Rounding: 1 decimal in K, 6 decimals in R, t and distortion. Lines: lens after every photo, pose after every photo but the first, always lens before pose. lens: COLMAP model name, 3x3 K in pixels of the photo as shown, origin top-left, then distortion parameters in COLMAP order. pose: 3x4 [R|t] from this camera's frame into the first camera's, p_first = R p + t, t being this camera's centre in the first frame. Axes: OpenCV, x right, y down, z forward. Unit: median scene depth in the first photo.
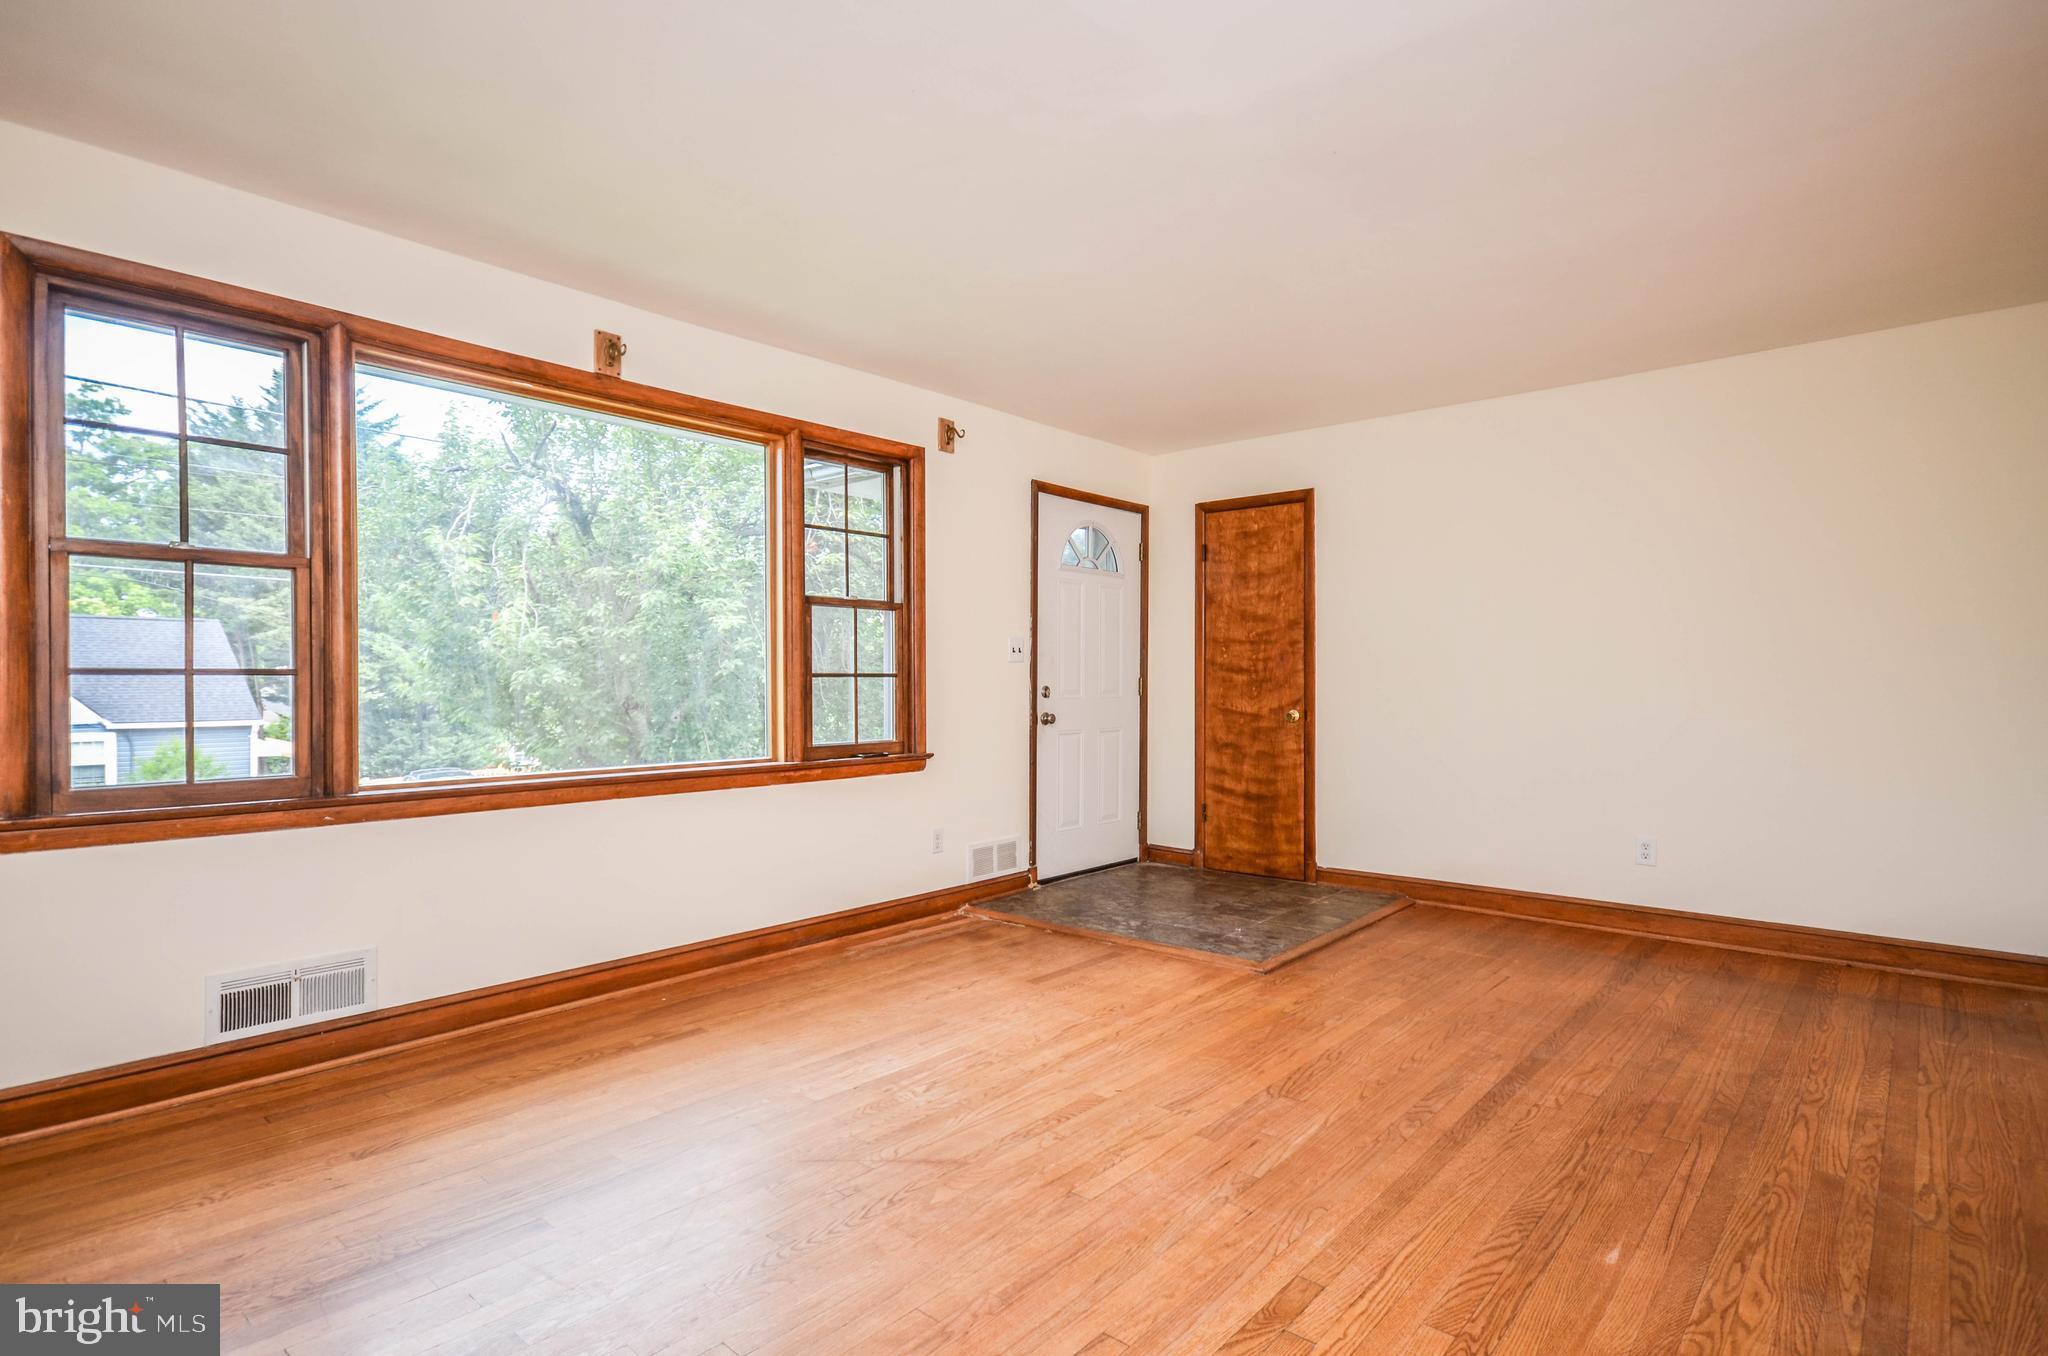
lens RADIAL K [[1020.1, 0, 1062.3], [0, 1020.1, 685.0], [0, 0, 1]] dist [0.011752, -0.003188]
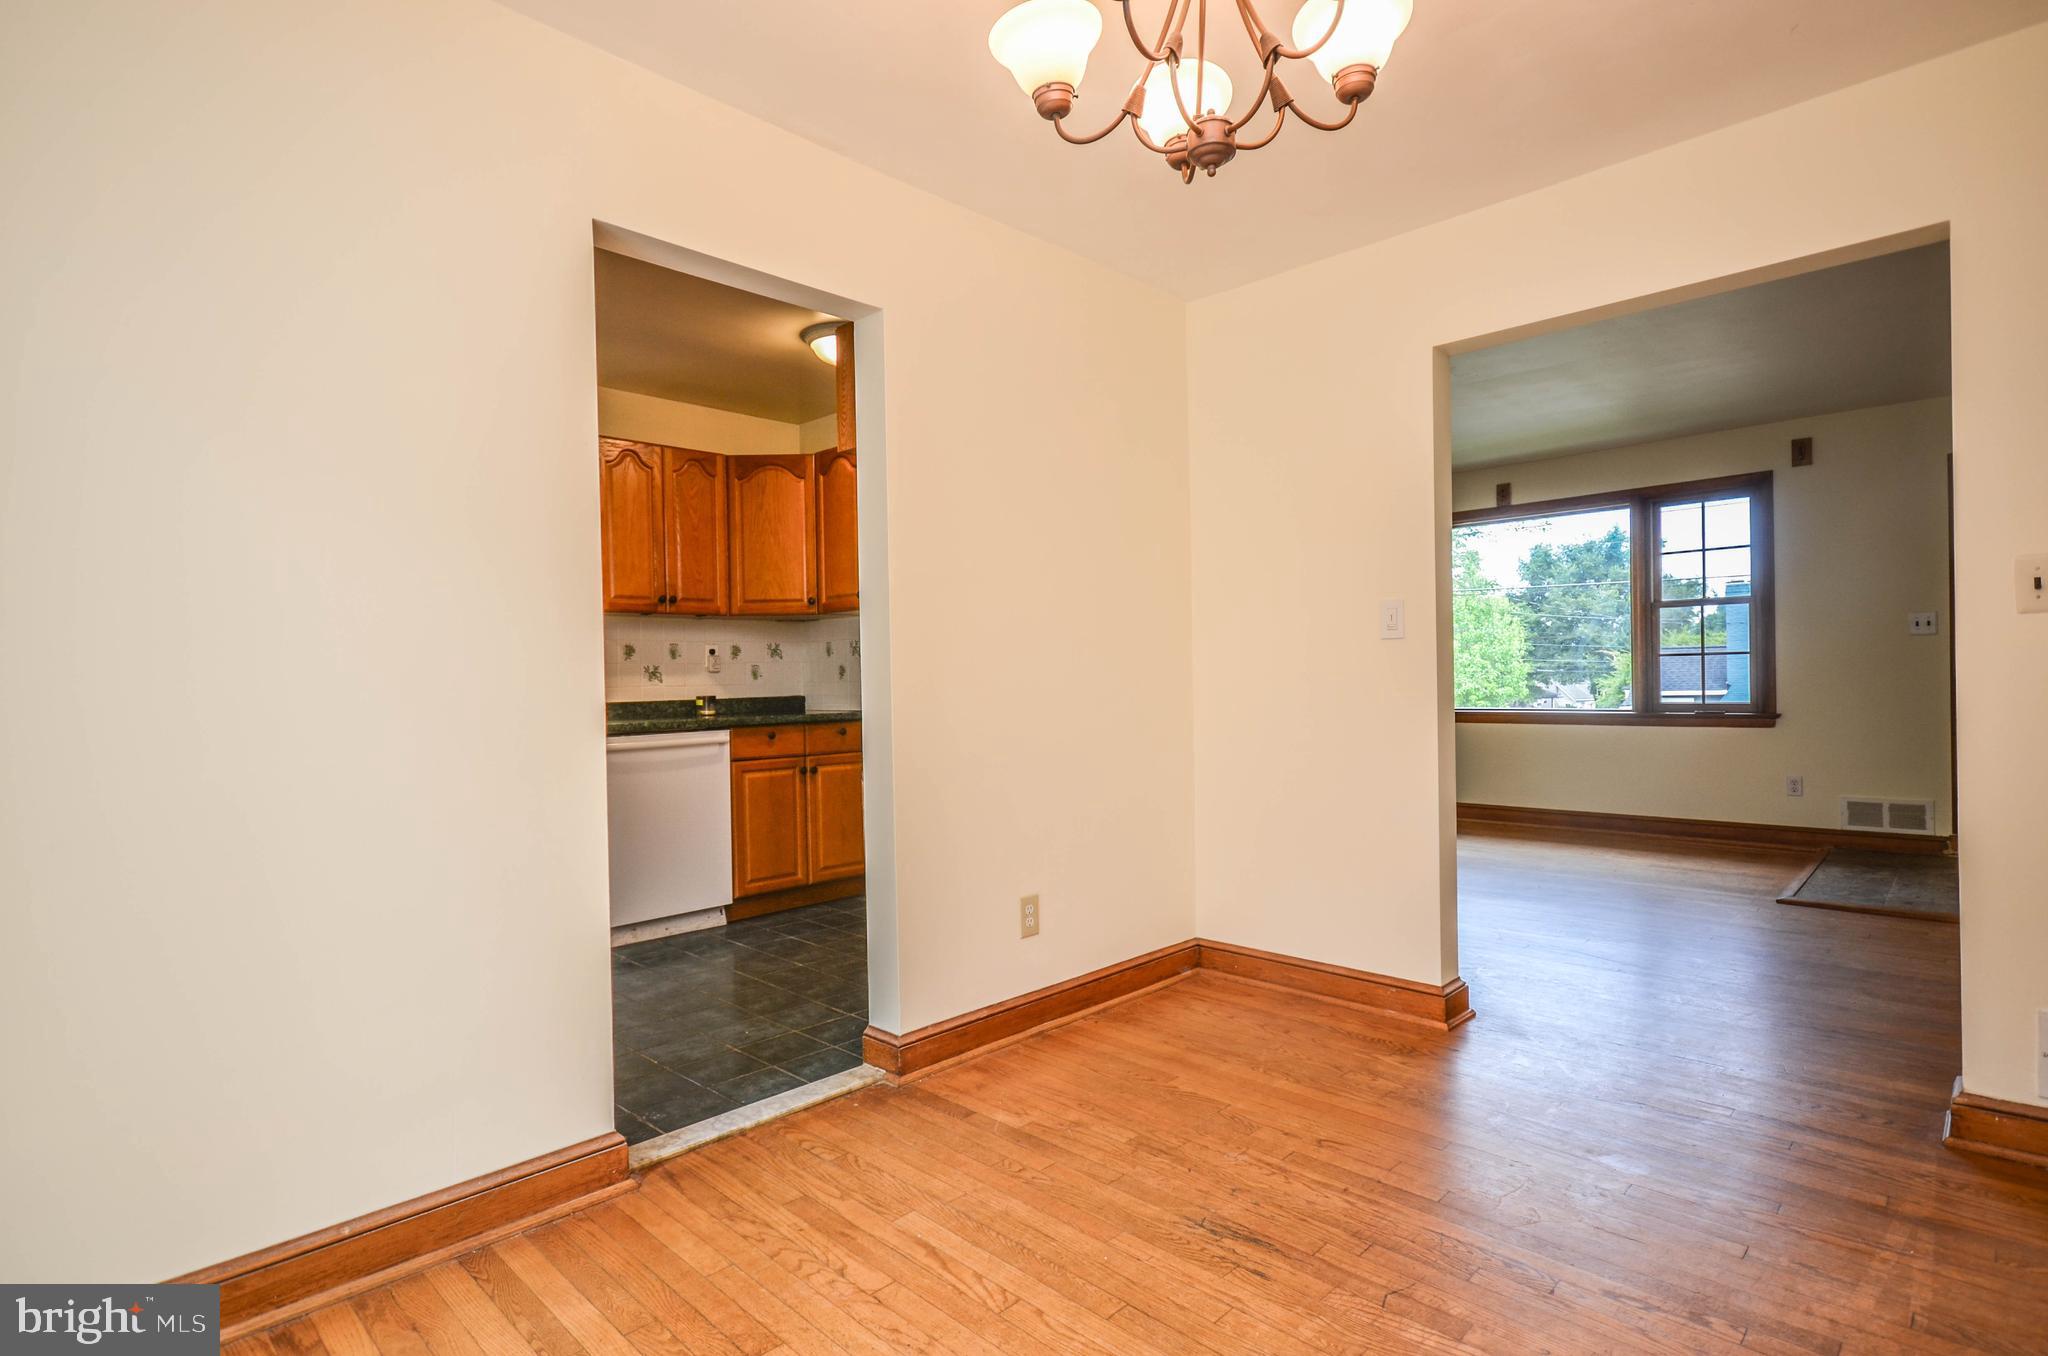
lens RADIAL K [[1020.1, 0, 1036.7], [0, 1020.1, 691.4], [0, 0, 1]] dist [0.011752, -0.003188]
pose [[-0.069211, 0.018267, -0.997435, 1.413960], [0.021060, 0.999636, 0.016846, -0.001874], [0.997380, -0.019841, -0.069571, 0.216634]]
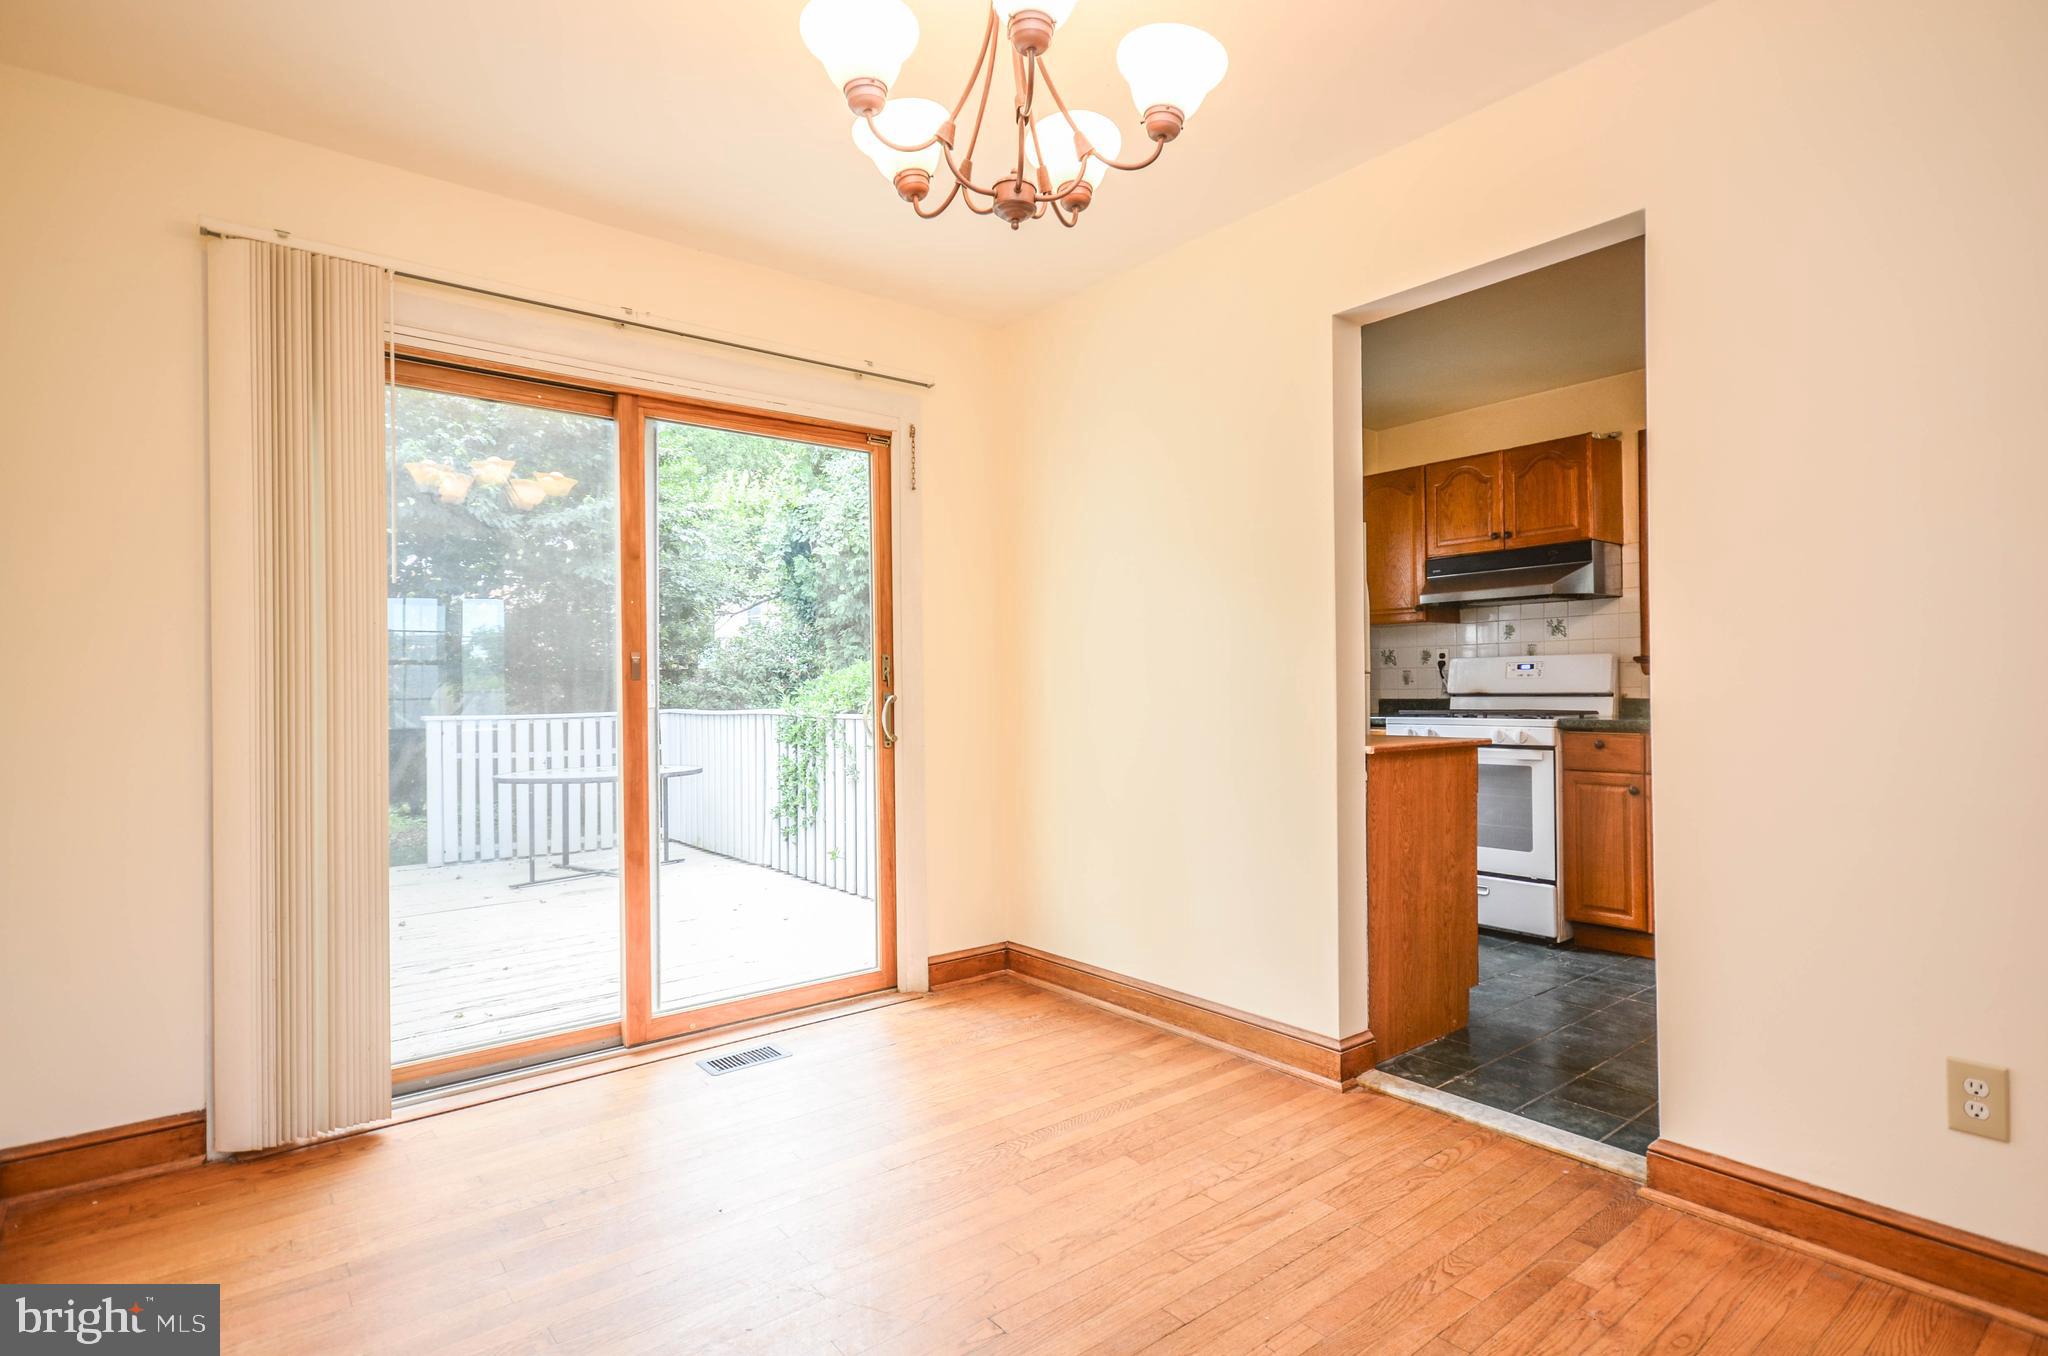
lens RADIAL K [[1020.1, 0, 1049.1], [0, 1020.1, 690.0], [0, 0, 1]] dist [0.011752, -0.003188]
pose [[-0.982915, 0.014369, 0.183497, 0.943575], [0.013958, 0.999896, -0.003536, 0.003355], [-0.183528, -0.000915, -0.983014, 0.661624]]
